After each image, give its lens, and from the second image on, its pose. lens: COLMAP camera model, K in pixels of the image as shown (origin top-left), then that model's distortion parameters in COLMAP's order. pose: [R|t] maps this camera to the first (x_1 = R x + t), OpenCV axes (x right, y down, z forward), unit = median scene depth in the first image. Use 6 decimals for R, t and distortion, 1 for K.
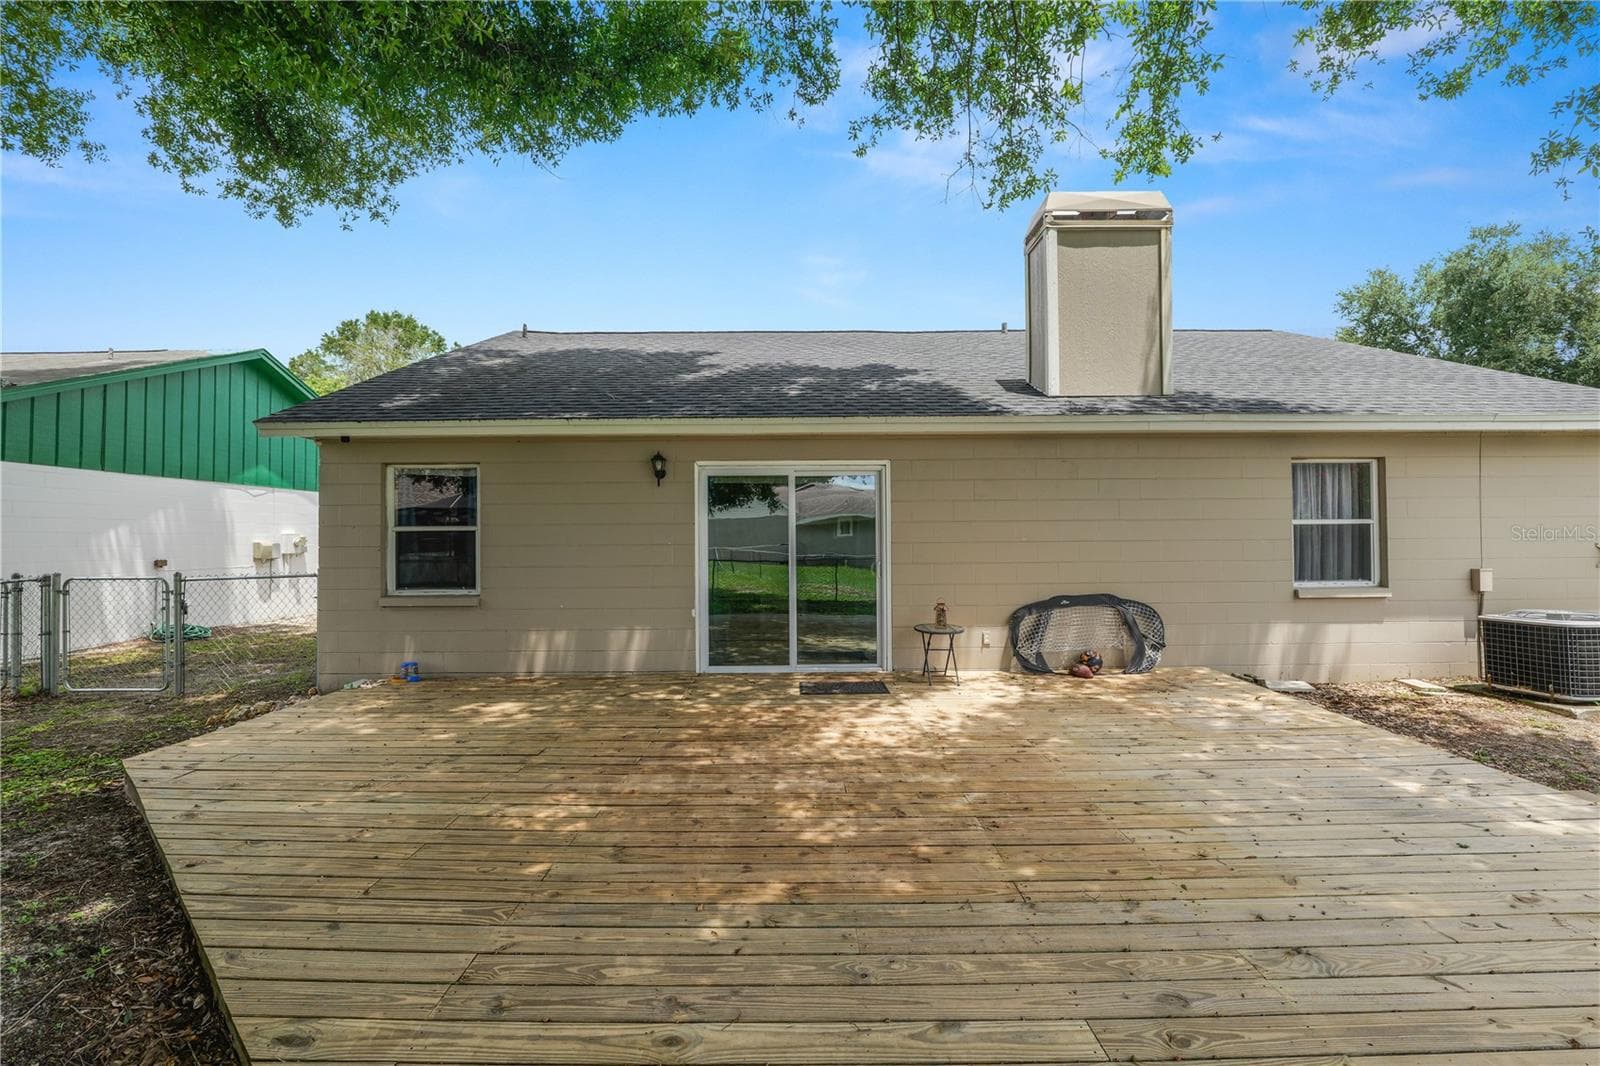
lens RADIAL K [[659.9, 0, 794.3], [0, 659.9, 533.4], [0, 0, 1]] dist [-0.015074, 0.002708]
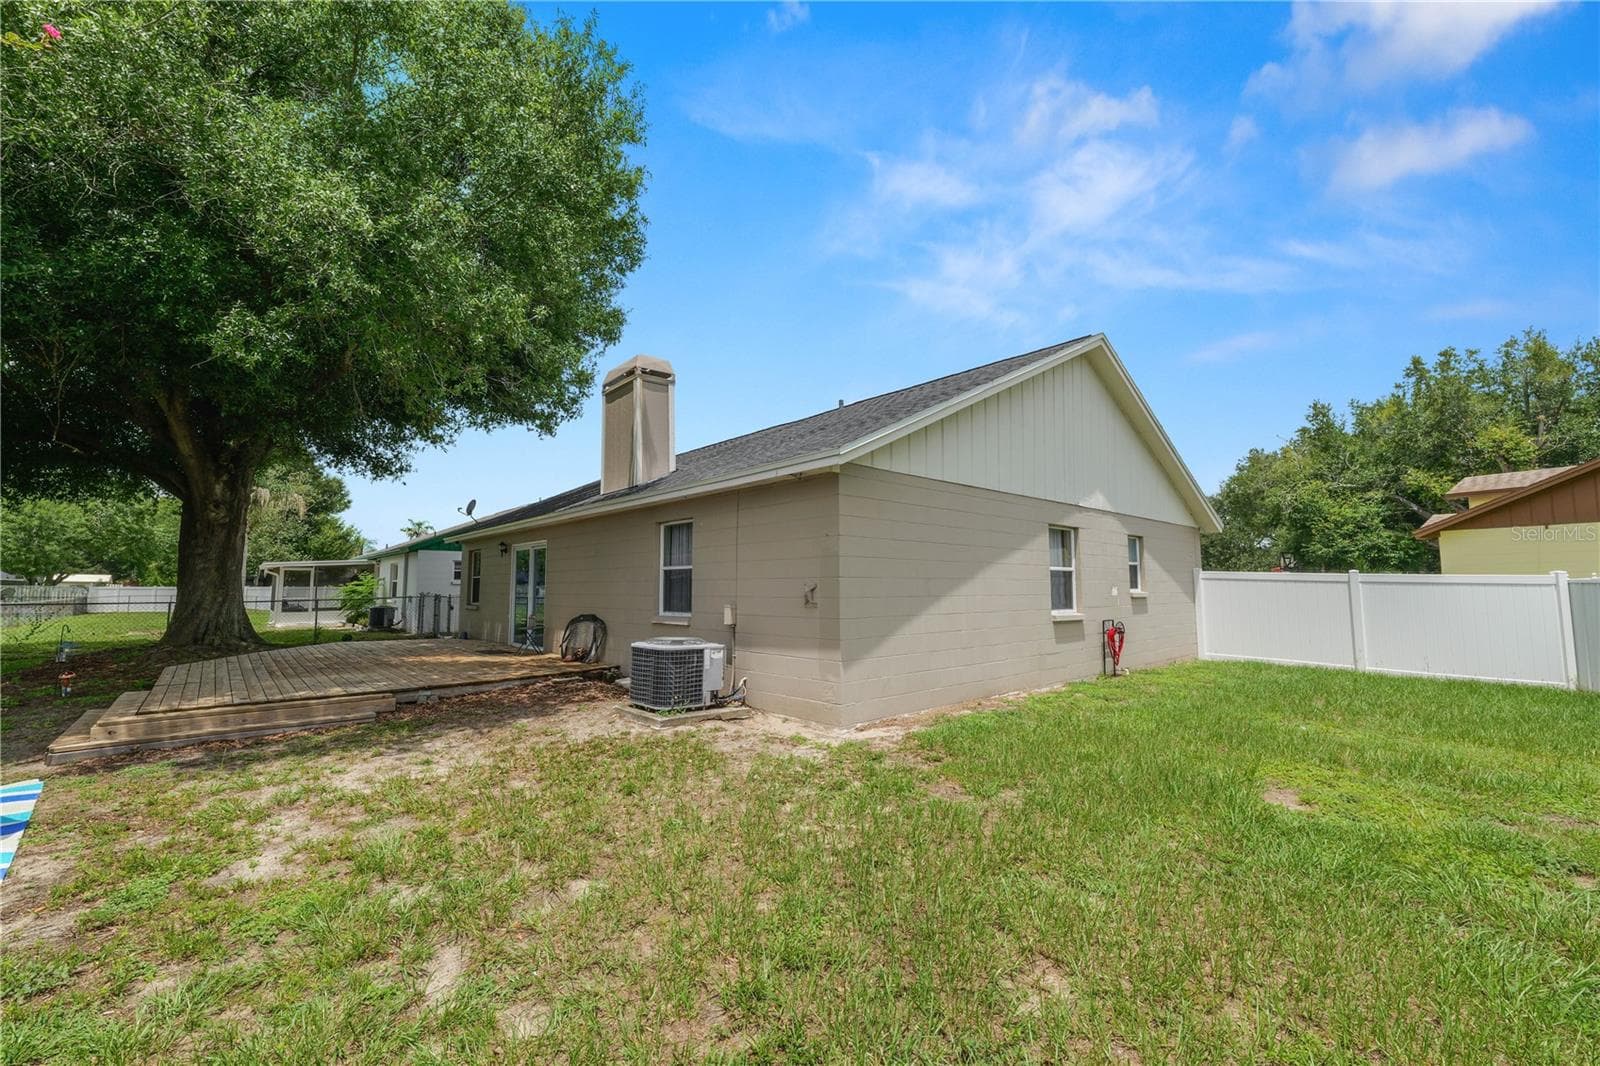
lens RADIAL K [[659.9, 0, 794.9], [0, 659.9, 524.3], [0, 0, 1]] dist [-0.015074, 0.002708]
pose [[0.651650, -0.066853, -0.755568, 2.035610], [0.005137, 0.996475, -0.083738, 0.008145], [0.758502, 0.050687, 0.649696, 0.311122]]
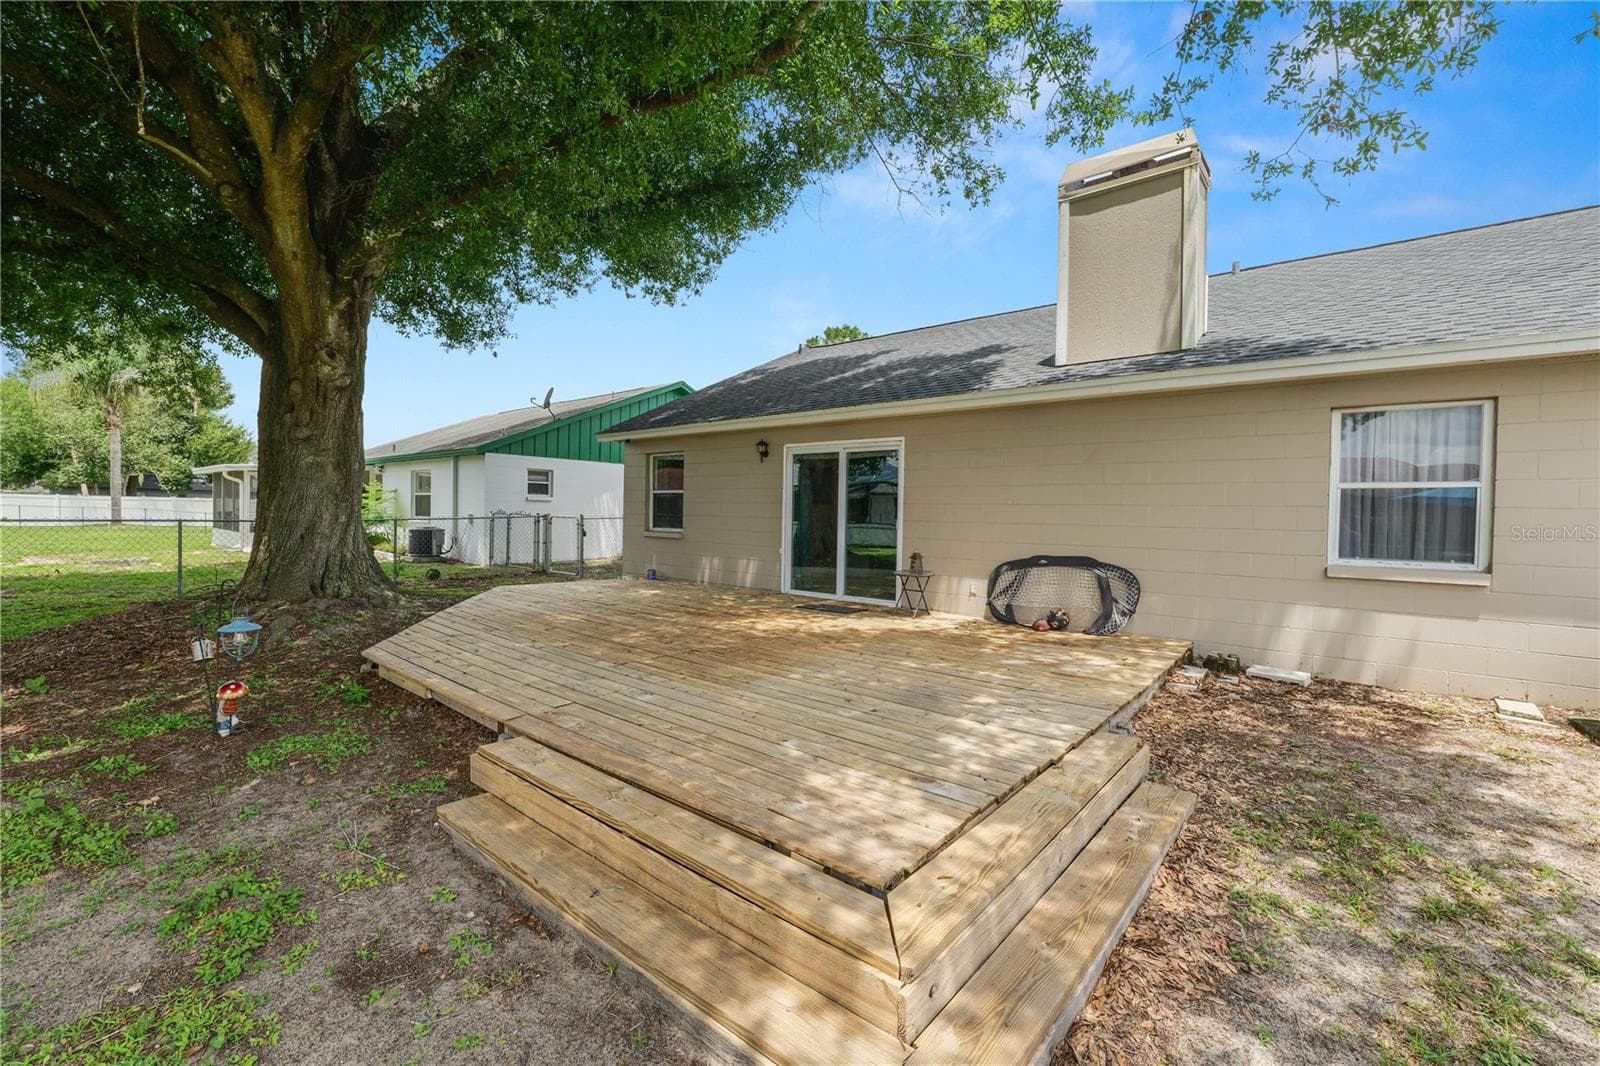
lens RADIAL K [[659.9, 0, 800.7], [0, 659.9, 524.8], [0, 0, 1]] dist [-0.015074, 0.002708]
pose [[0.763817, 0.034323, -0.644519, 0.788909], [-0.019200, 0.999351, 0.030464, 0.019986], [0.645147, -0.010894, 0.763981, -0.063023]]
